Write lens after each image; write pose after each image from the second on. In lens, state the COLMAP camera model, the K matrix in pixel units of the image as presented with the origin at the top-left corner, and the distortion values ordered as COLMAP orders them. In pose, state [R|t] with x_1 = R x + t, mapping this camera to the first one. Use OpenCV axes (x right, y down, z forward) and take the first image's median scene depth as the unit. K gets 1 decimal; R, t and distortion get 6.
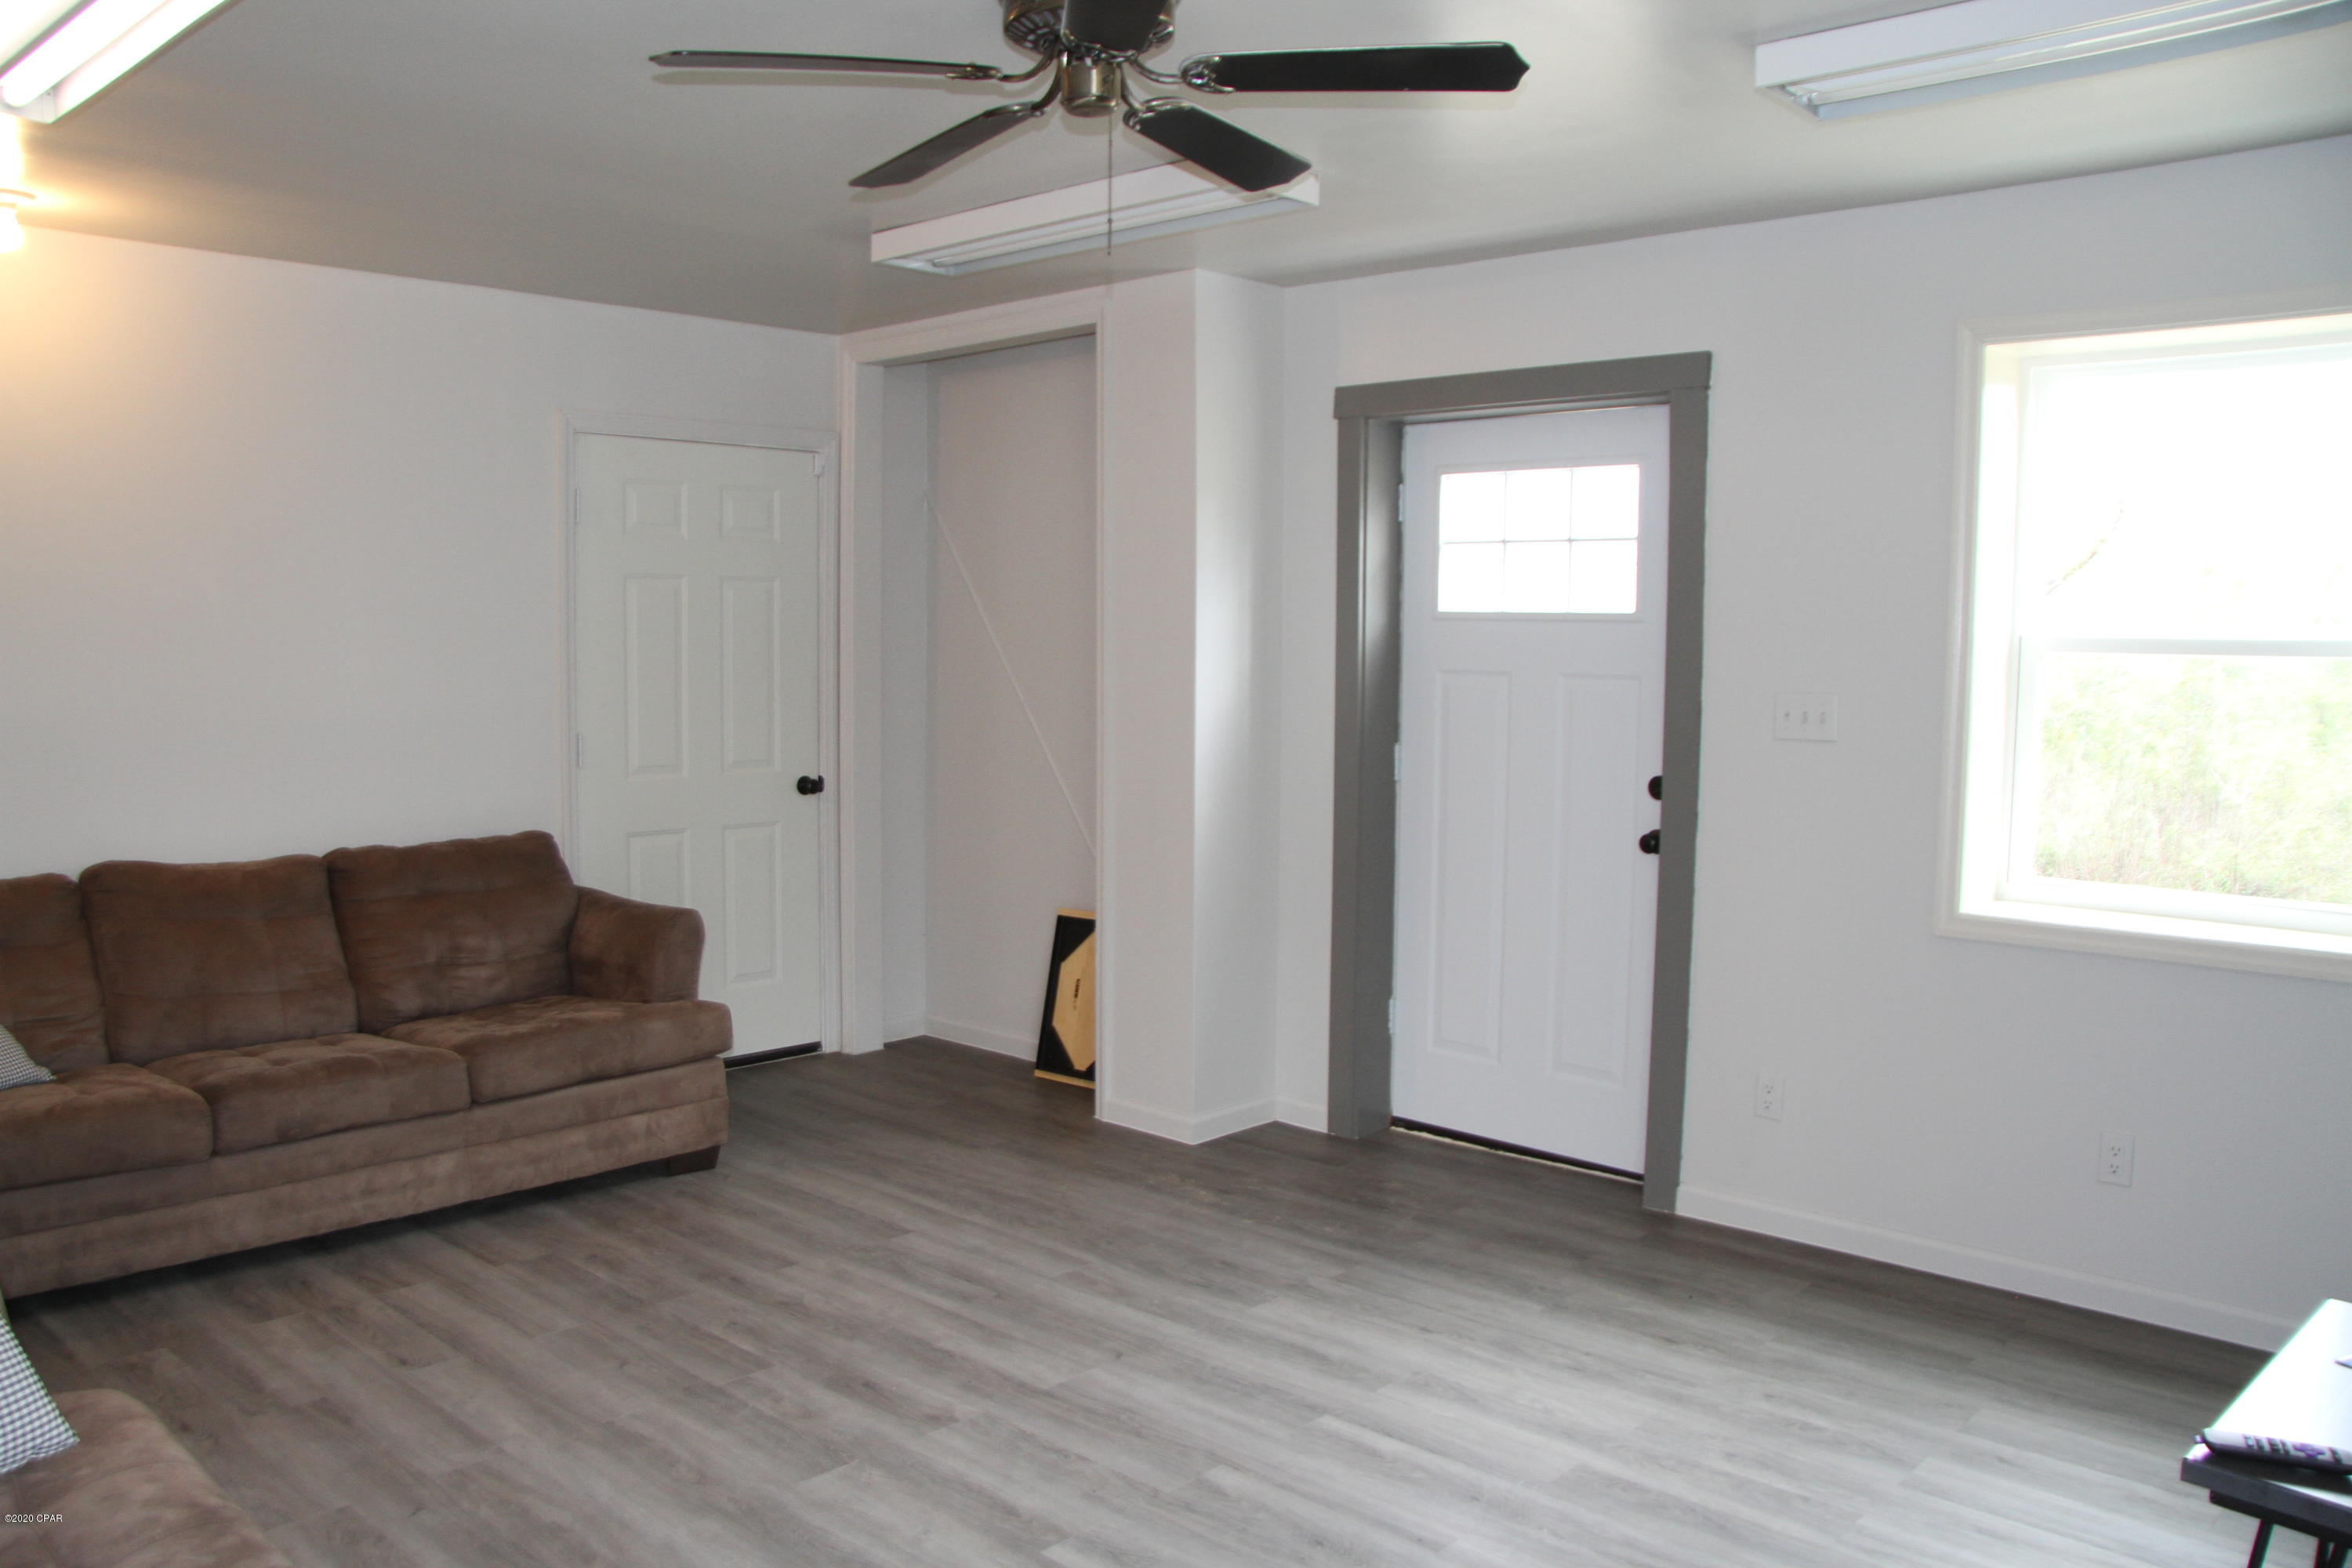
lens RADIAL K [[1818.1, 0, 1136.1], [0, 1818.1, 809.4], [0, 0, 1]] dist [-0.175153, 0.126118]
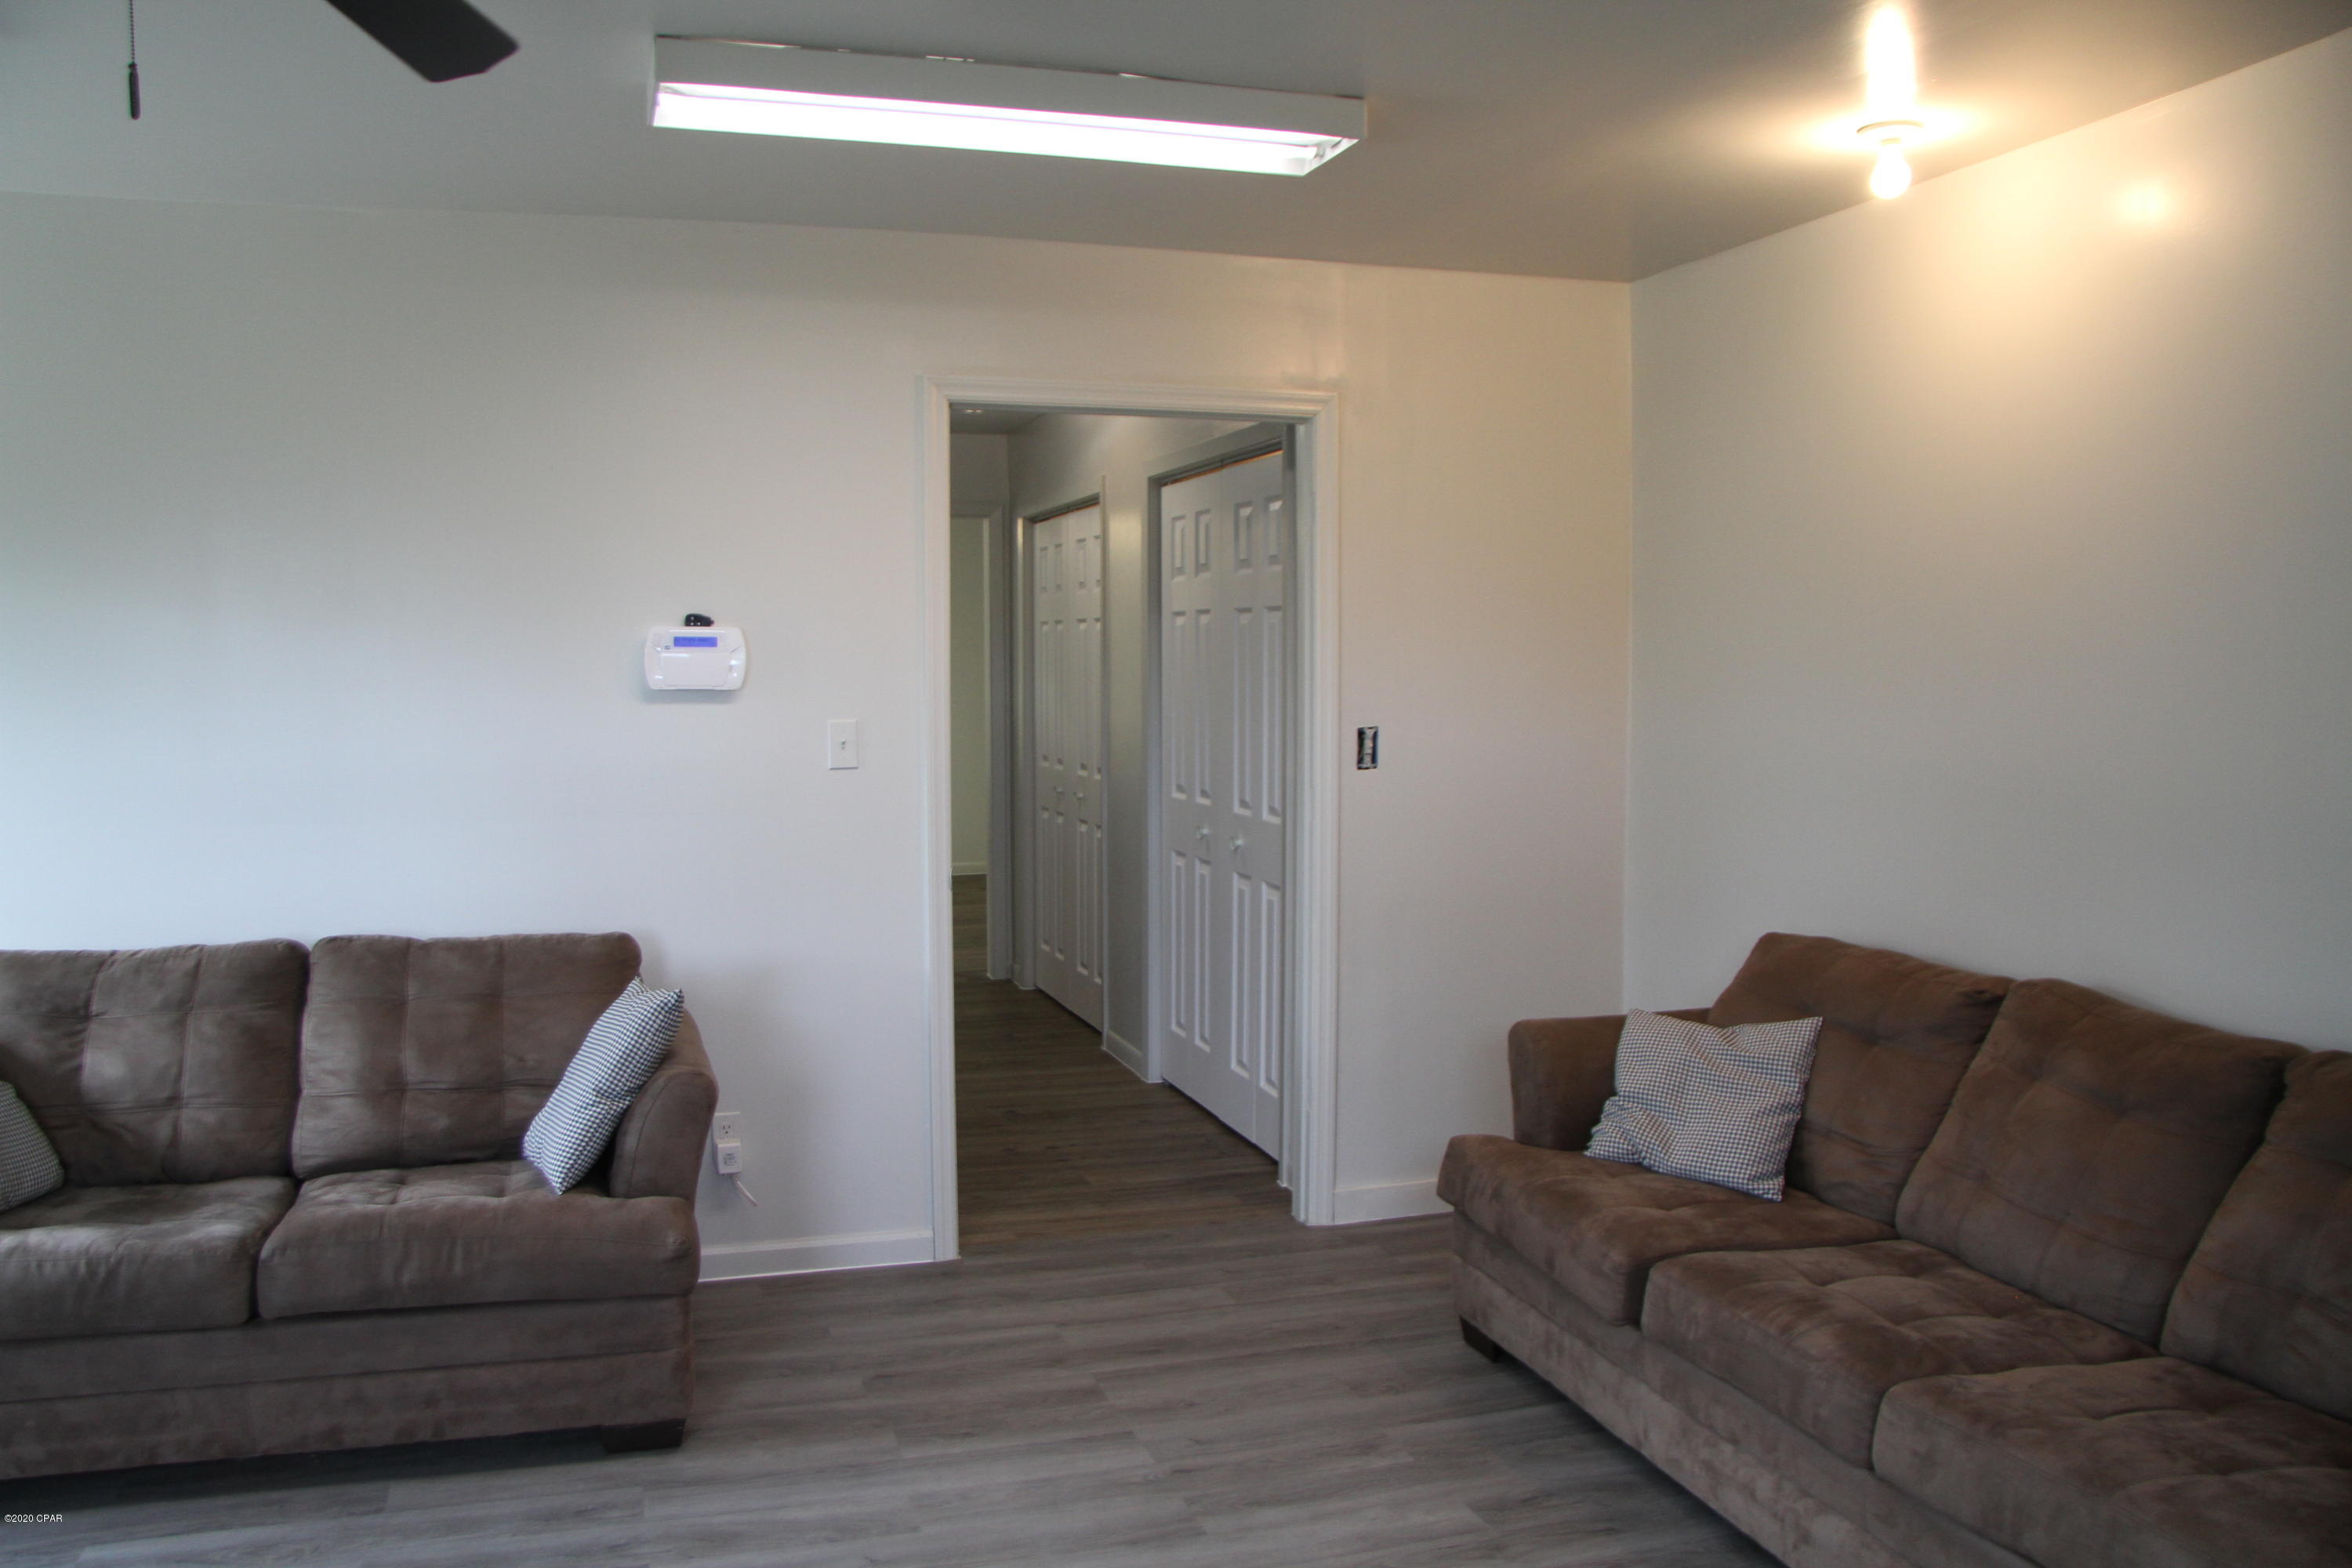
lens RADIAL K [[1818.1, 0, 1136.1], [0, 1818.1, 809.4], [0, 0, 1]] dist [-0.175153, 0.126118]
pose [[-0.486715, 0.069442, -0.870797, 0.241140], [-0.080080, 0.989091, 0.123635, -0.104855], [0.869883, 0.129909, -0.475844, 1.073116]]
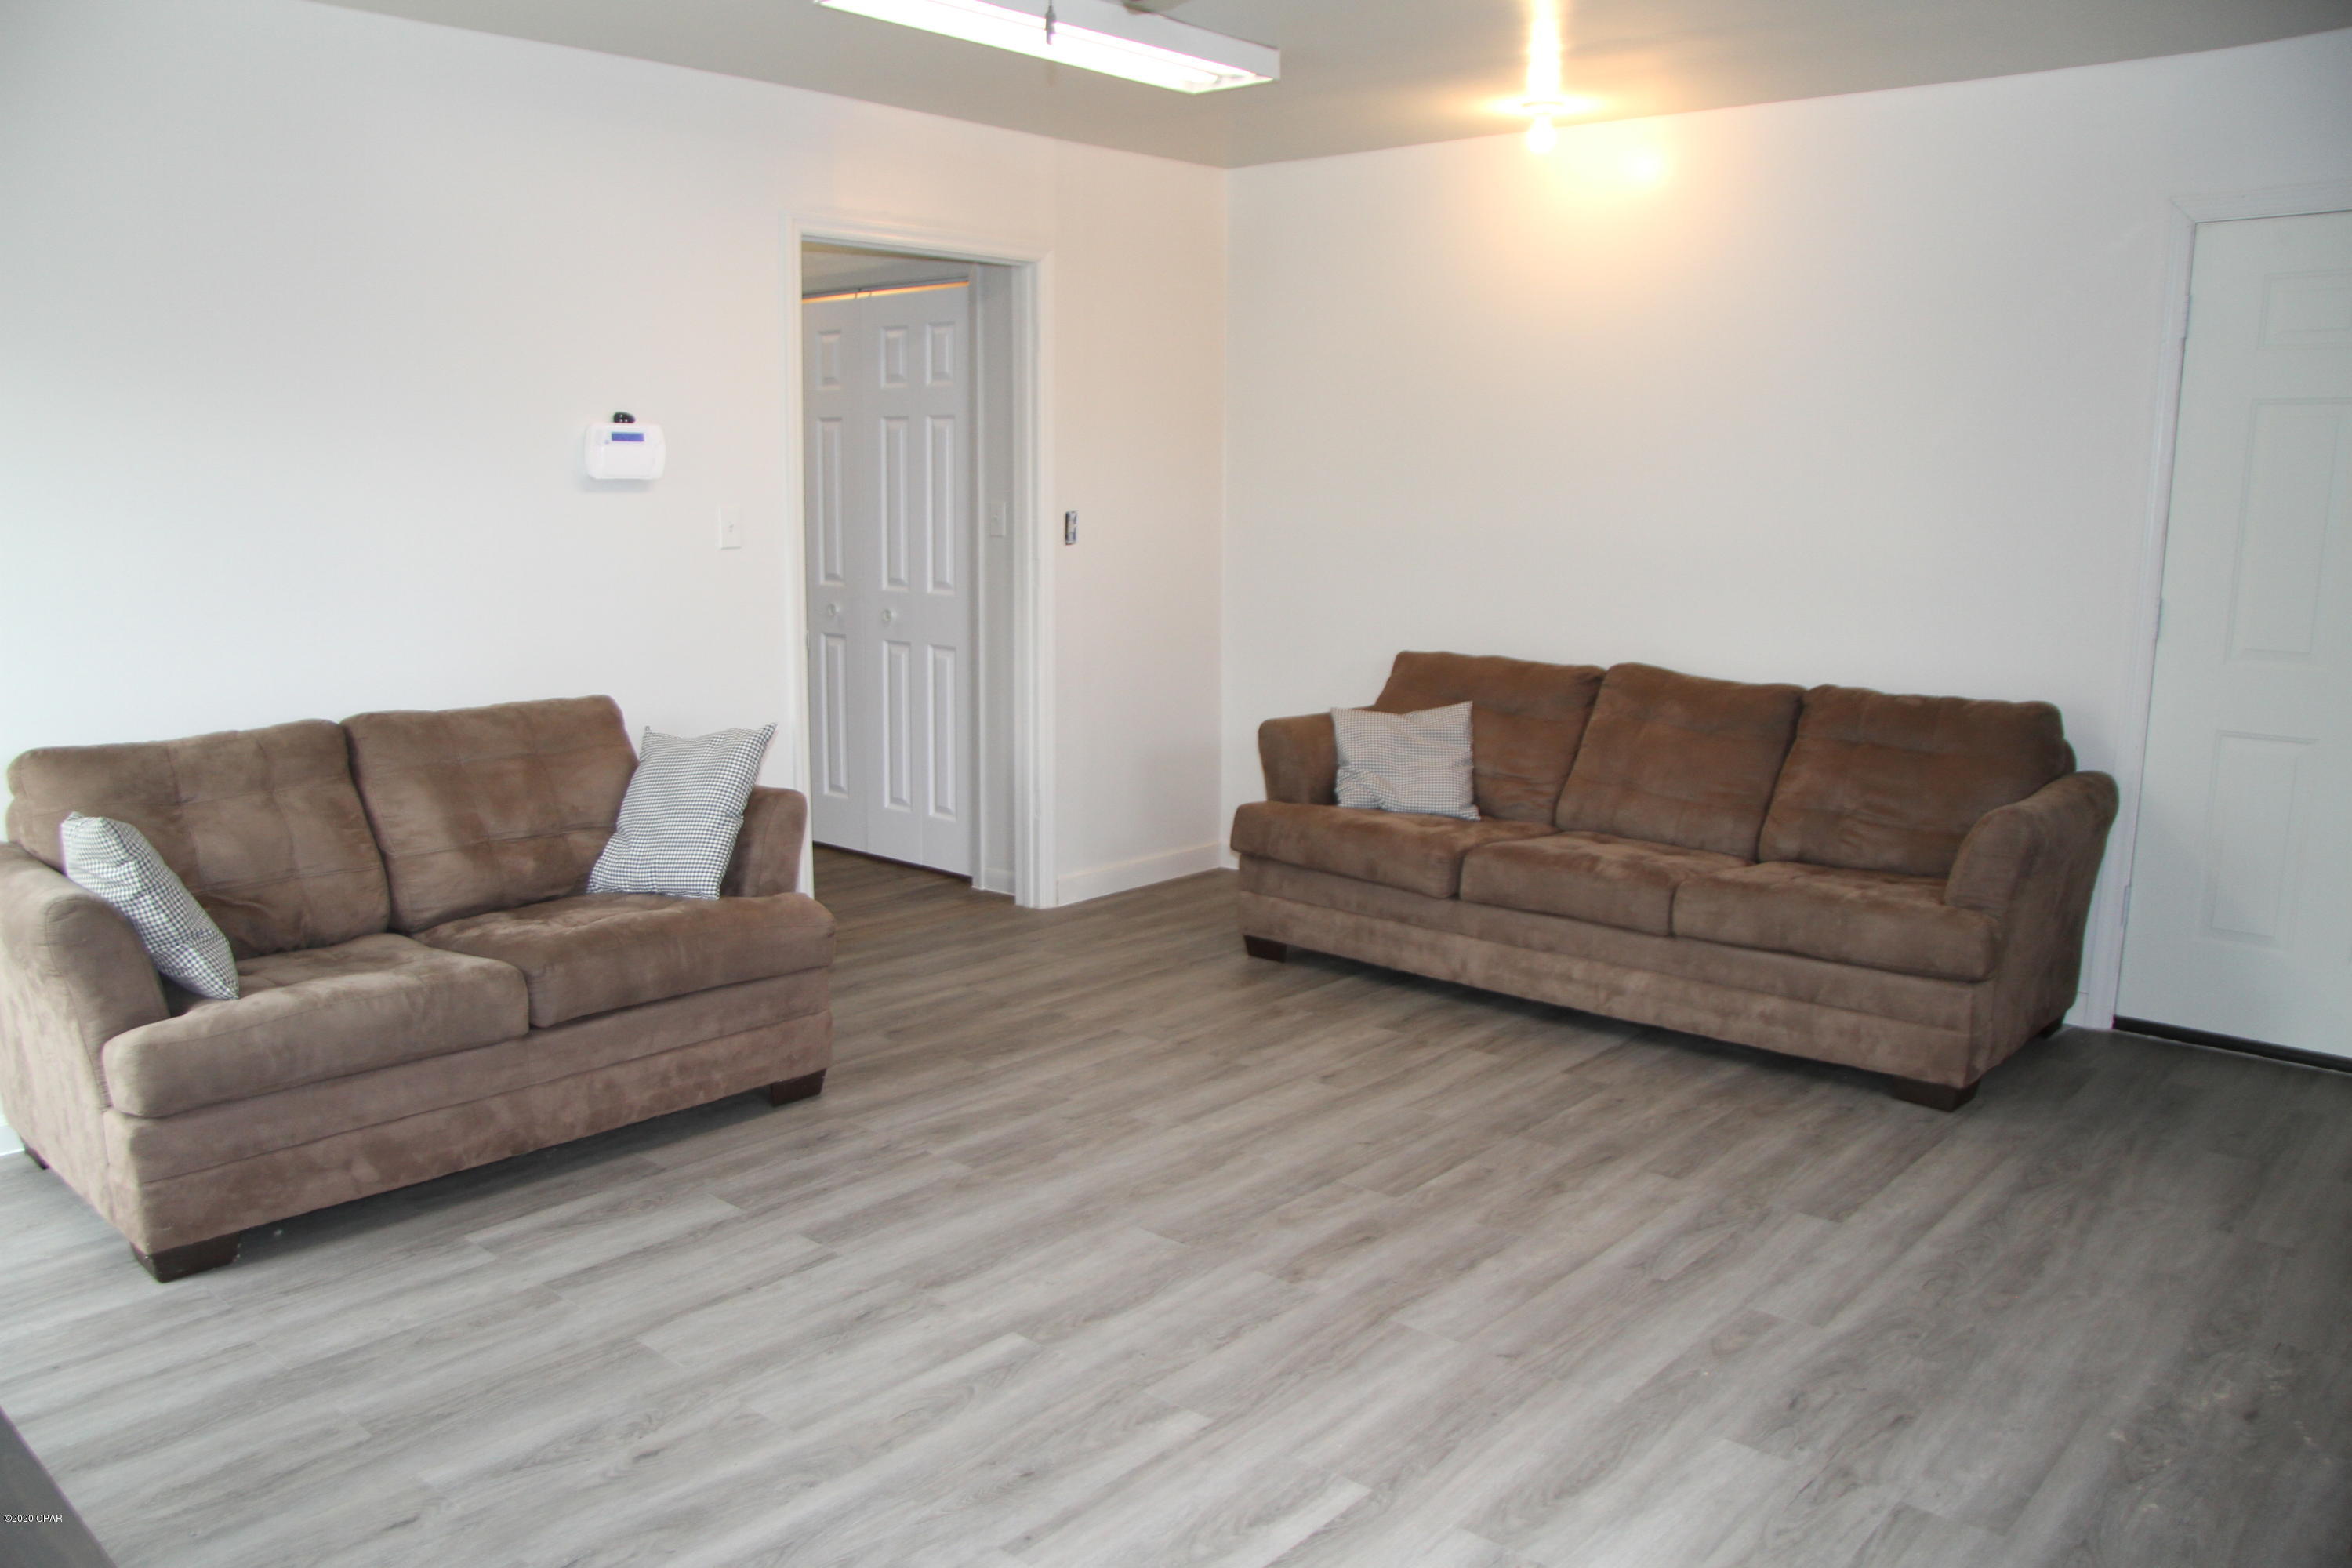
lens RADIAL K [[1836.5, 0, 1133.2], [0, 1836.5, 825.3], [0, 0, 1]] dist [-0.165954, 0.123427]
pose [[0.030230, 0.184835, -0.982305, 0.639358], [-0.096757, 0.978680, 0.181175, -0.052332], [0.994849, 0.089568, 0.047469, 0.666666]]
